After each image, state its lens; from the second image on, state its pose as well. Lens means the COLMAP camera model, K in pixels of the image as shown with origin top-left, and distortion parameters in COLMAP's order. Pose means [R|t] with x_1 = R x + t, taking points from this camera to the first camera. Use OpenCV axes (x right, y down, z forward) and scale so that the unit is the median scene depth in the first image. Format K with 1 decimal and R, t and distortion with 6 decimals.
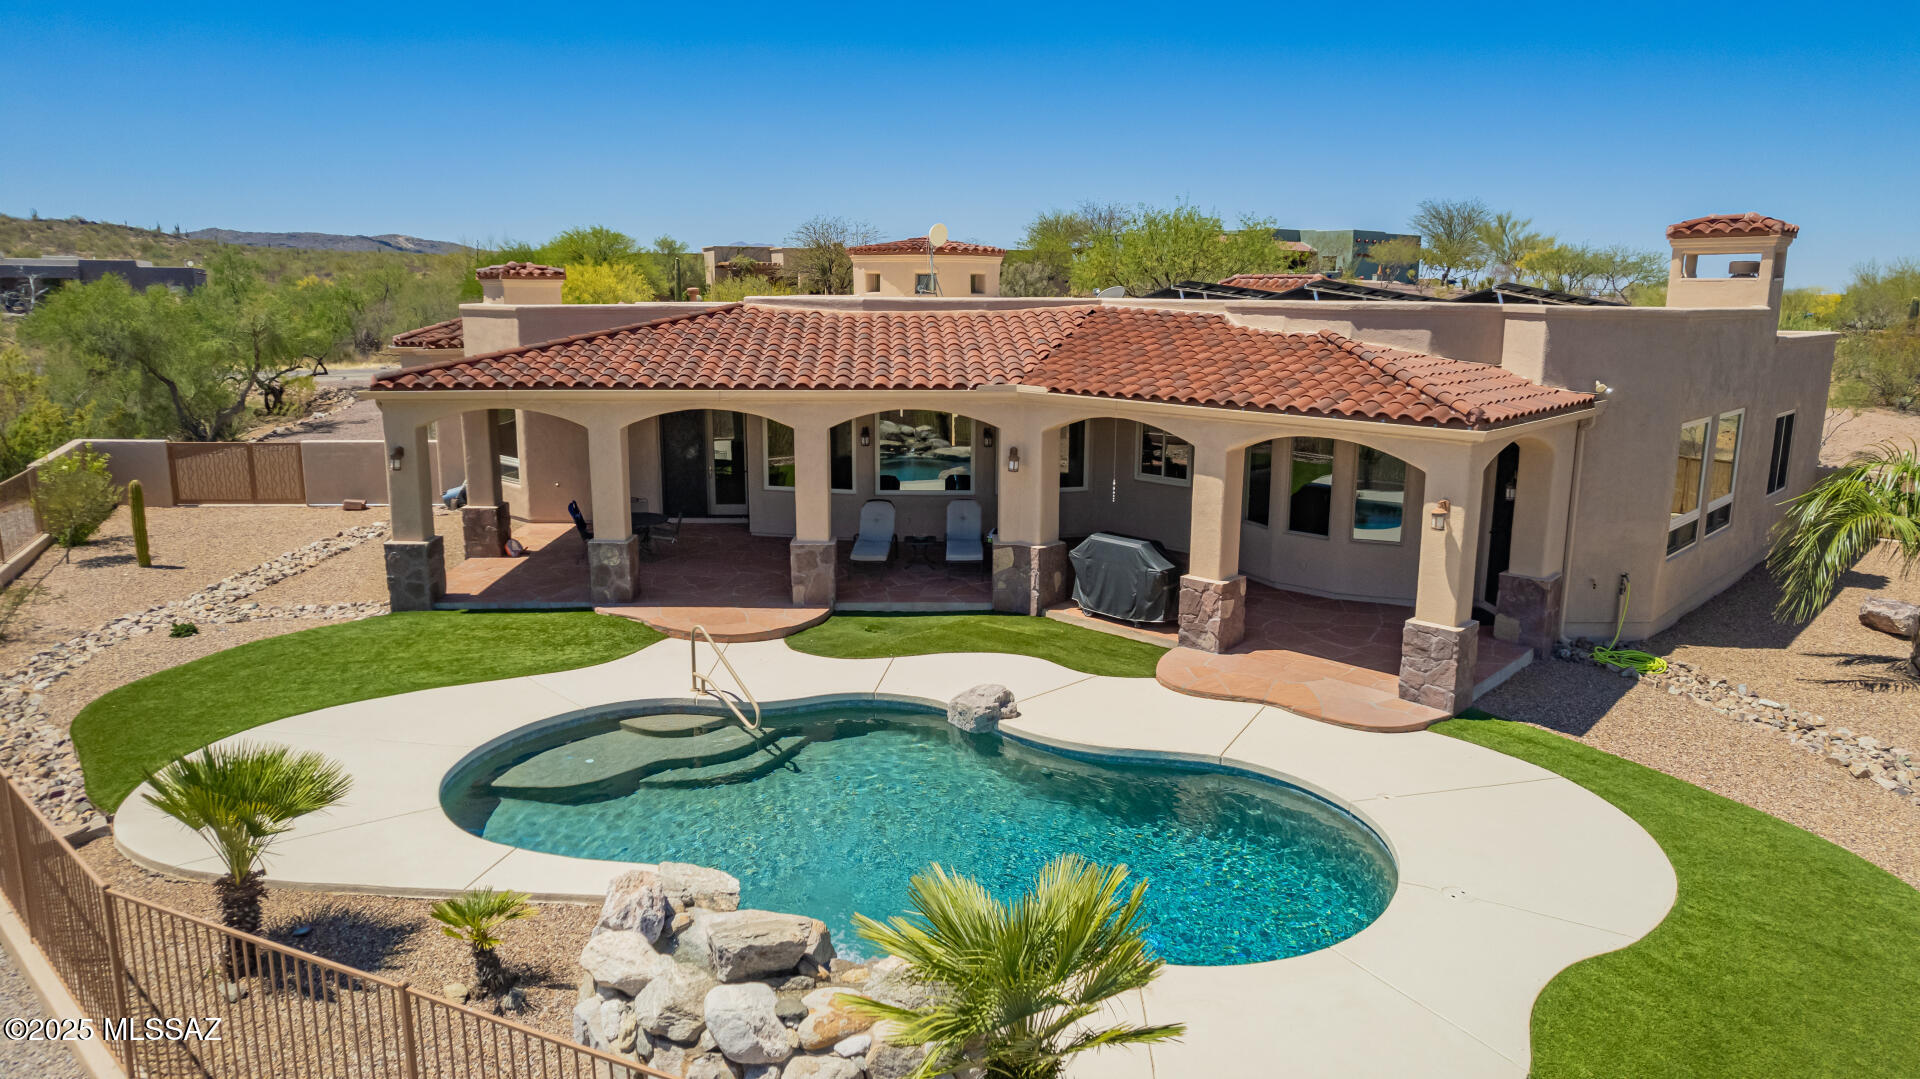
lens RADIAL K [[1226.0, 0, 965.4], [0, 1226.0, 535.8], [0, 0, 1]] dist [-0.068826, 0.061208]
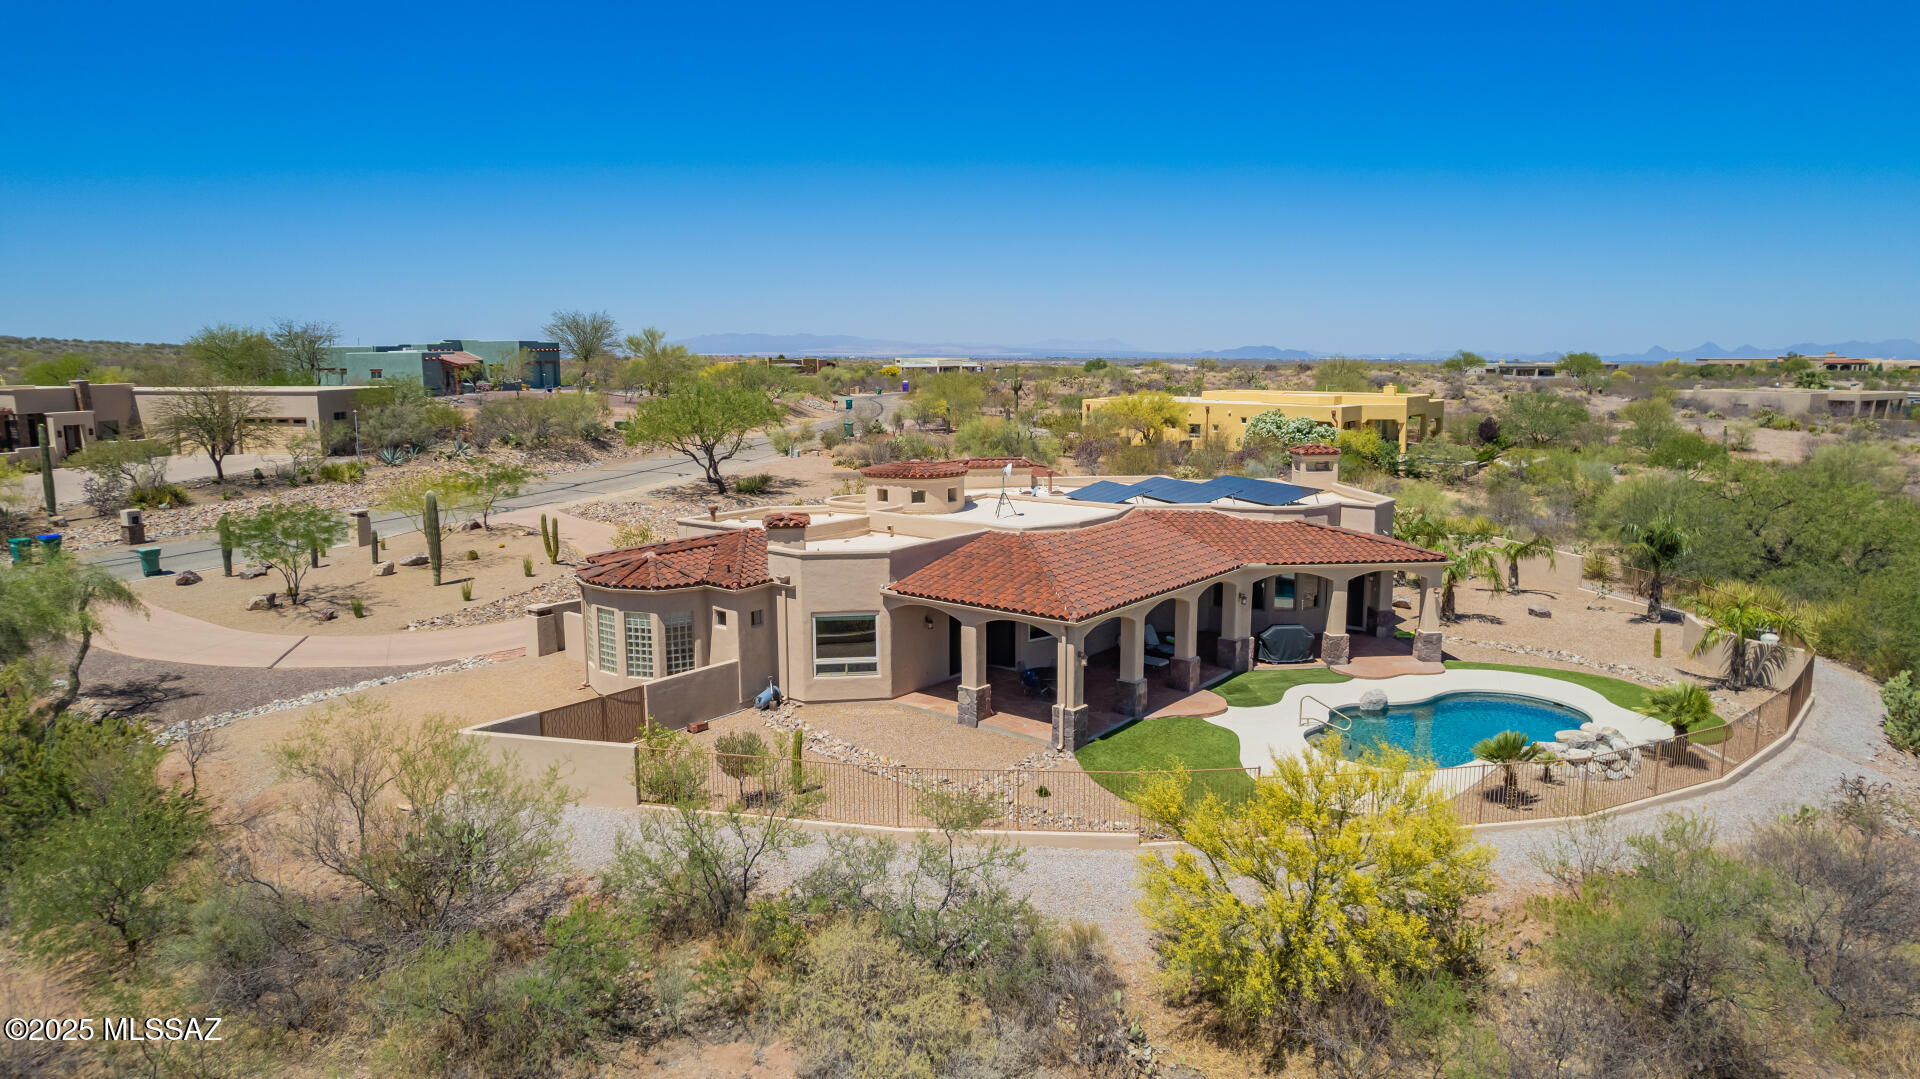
lens RADIAL K [[1226.0, 0, 958.3], [0, 1226.0, 542.0], [0, 0, 1]] dist [-0.068826, 0.061208]
pose [[0.641347, -0.130201, 0.756123, -1.815073], [0.157975, 0.986789, 0.035925, -0.306479], [-0.750812, 0.096409, 0.653443, -0.009687]]
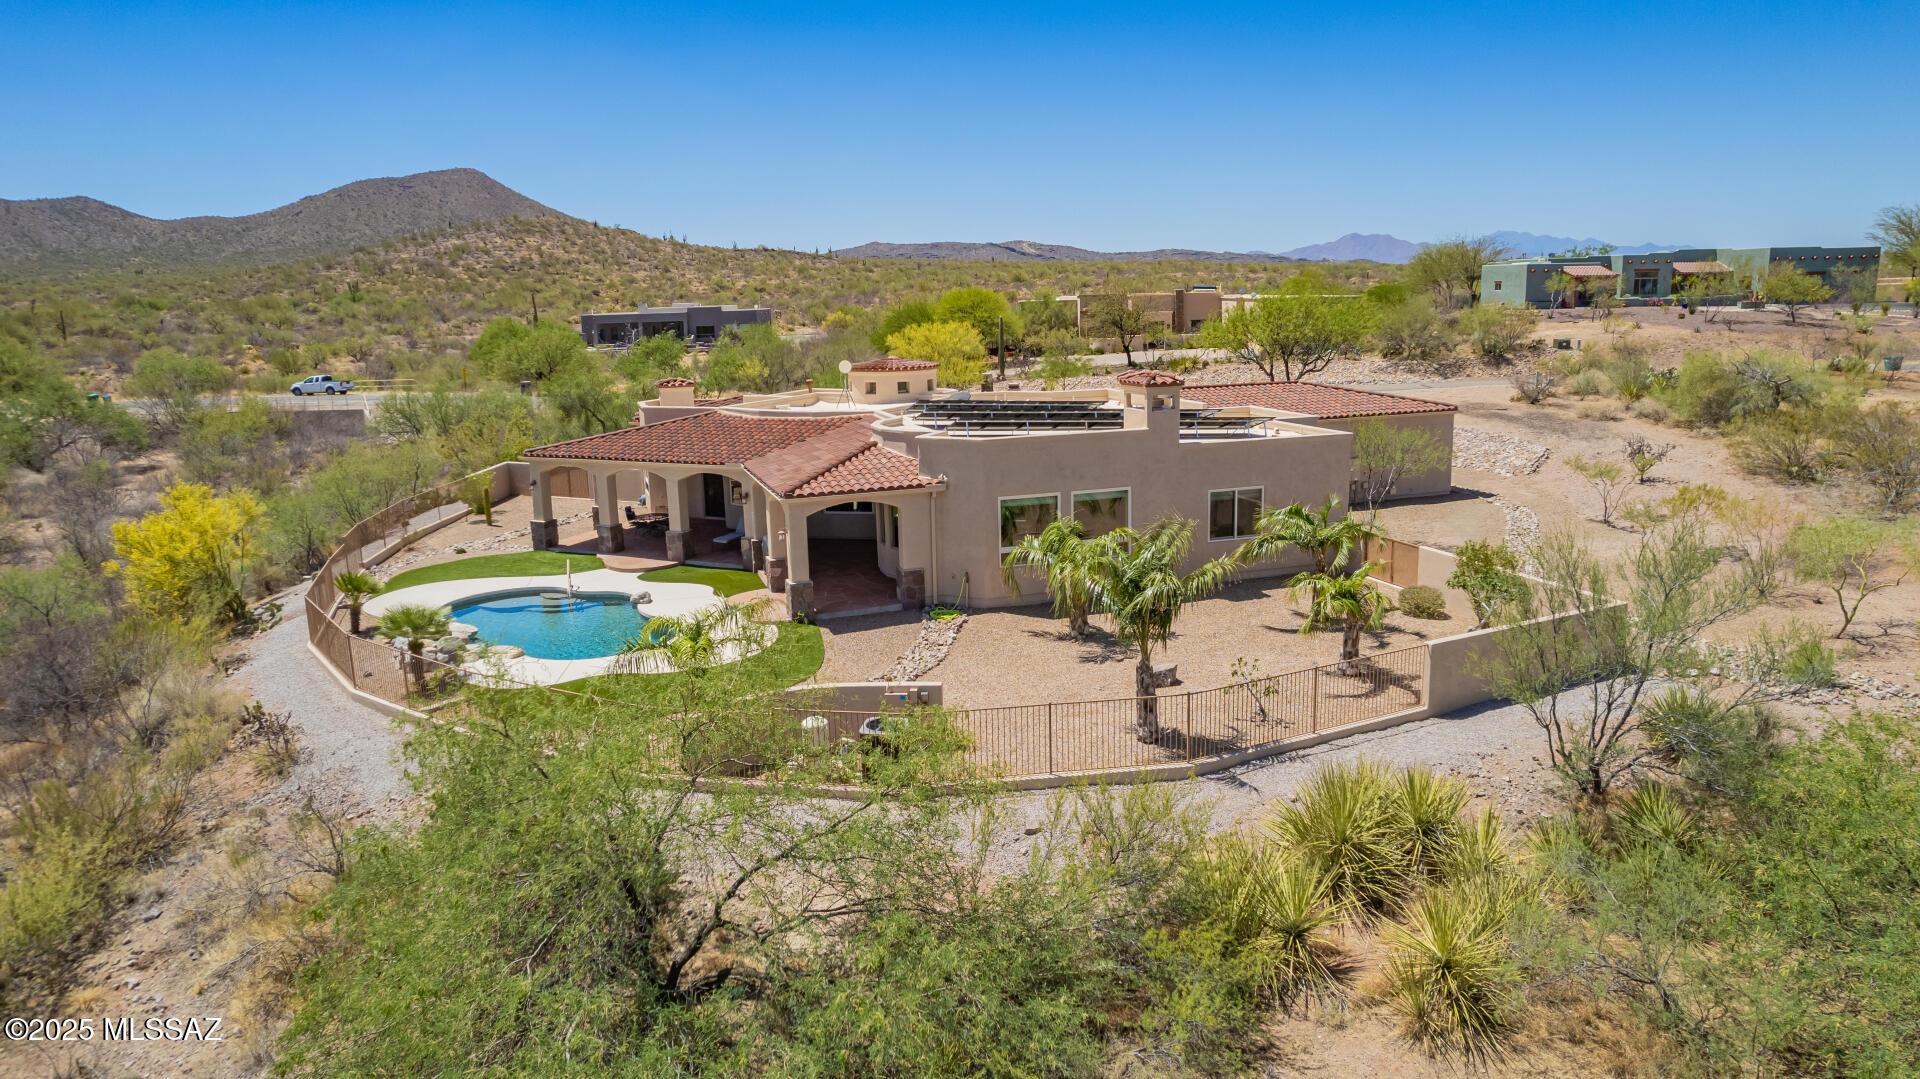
lens RADIAL K [[1226.0, 0, 948.7], [0, 1226.0, 546.8], [0, 0, 1]] dist [-0.068826, 0.061208]
pose [[0.883392, 0.064972, -0.464109, 1.270189], [-0.059437, 0.997879, 0.026564, -0.054038], [0.464851, 0.004118, 0.885379, -0.721123]]
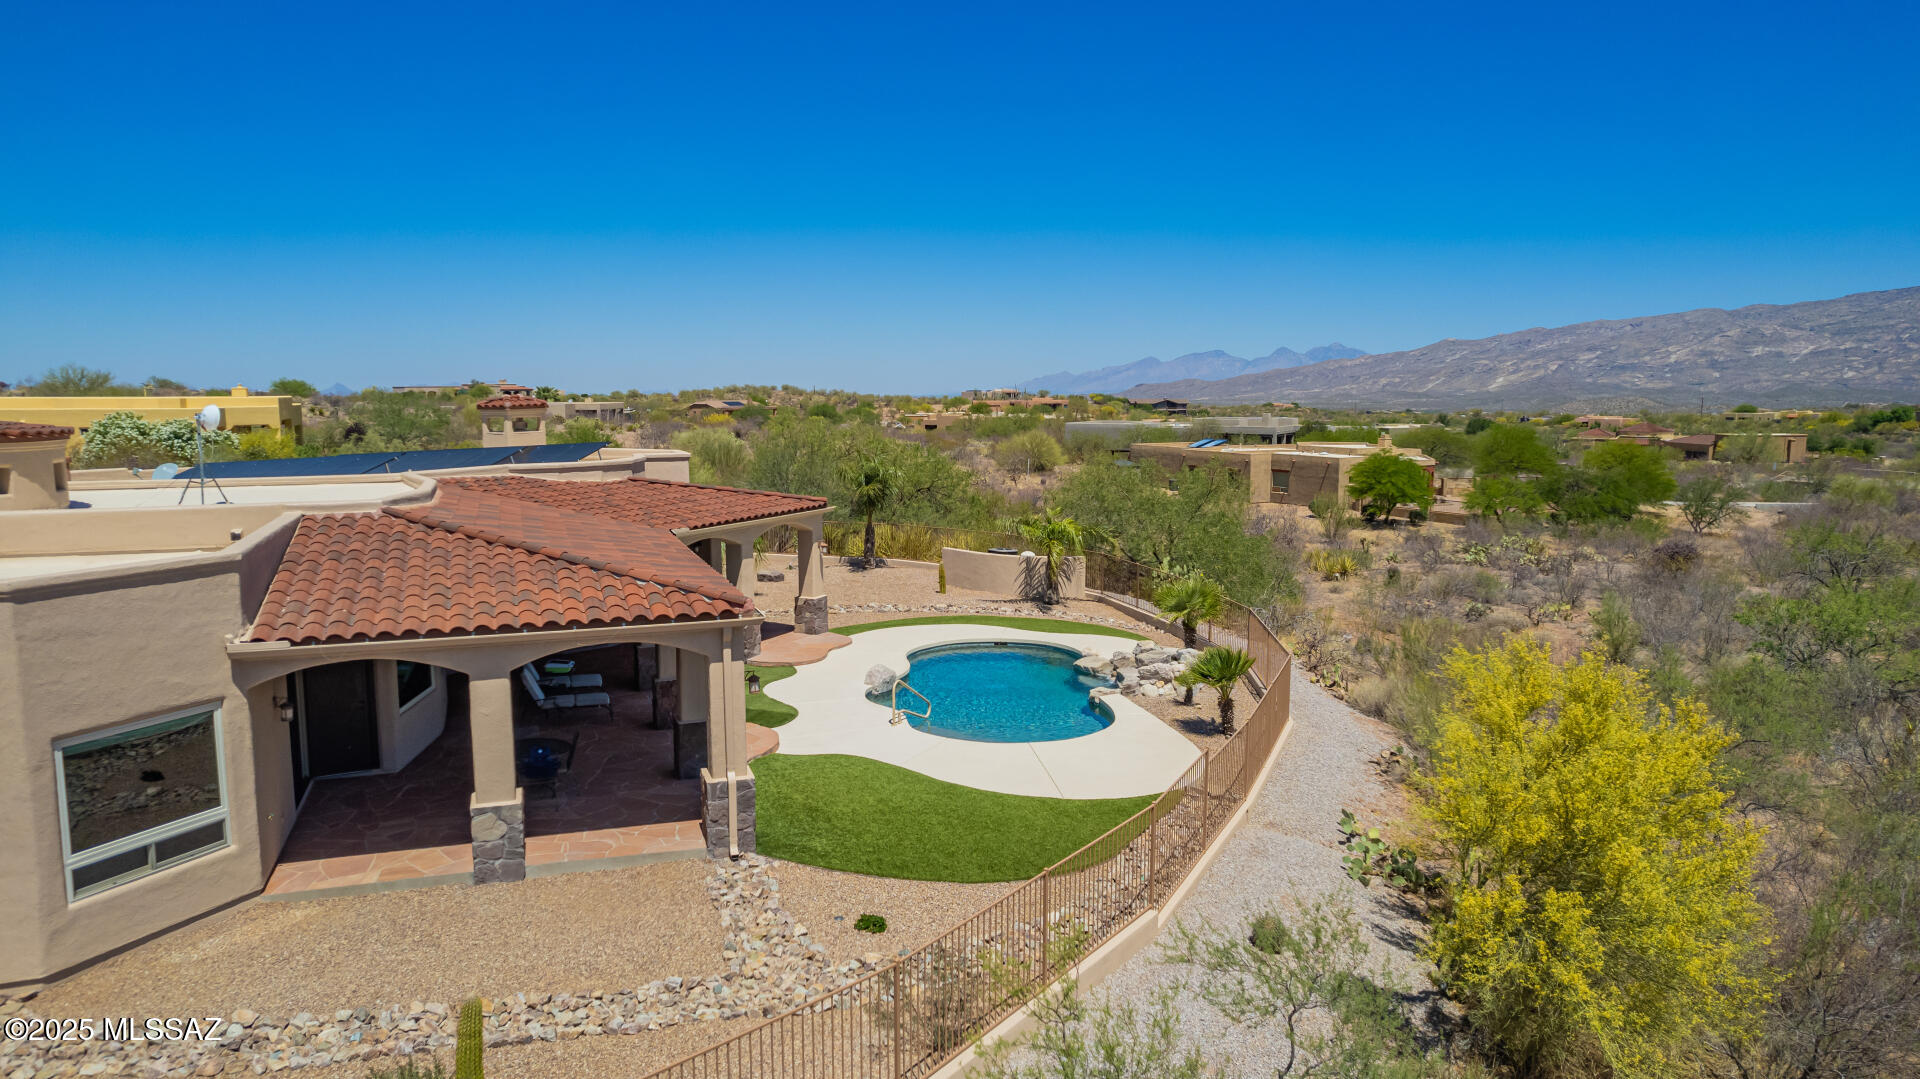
lens RADIAL K [[1226.0, 0, 960.8], [0, 1226.0, 523.8], [0, 0, 1]] dist [-0.068826, 0.061208]
pose [[-0.320504, -0.113839, 0.940382, -1.375058], [0.184612, 0.966209, 0.179886, -0.317250], [-0.929083, 0.231260, -0.288658, 1.067900]]
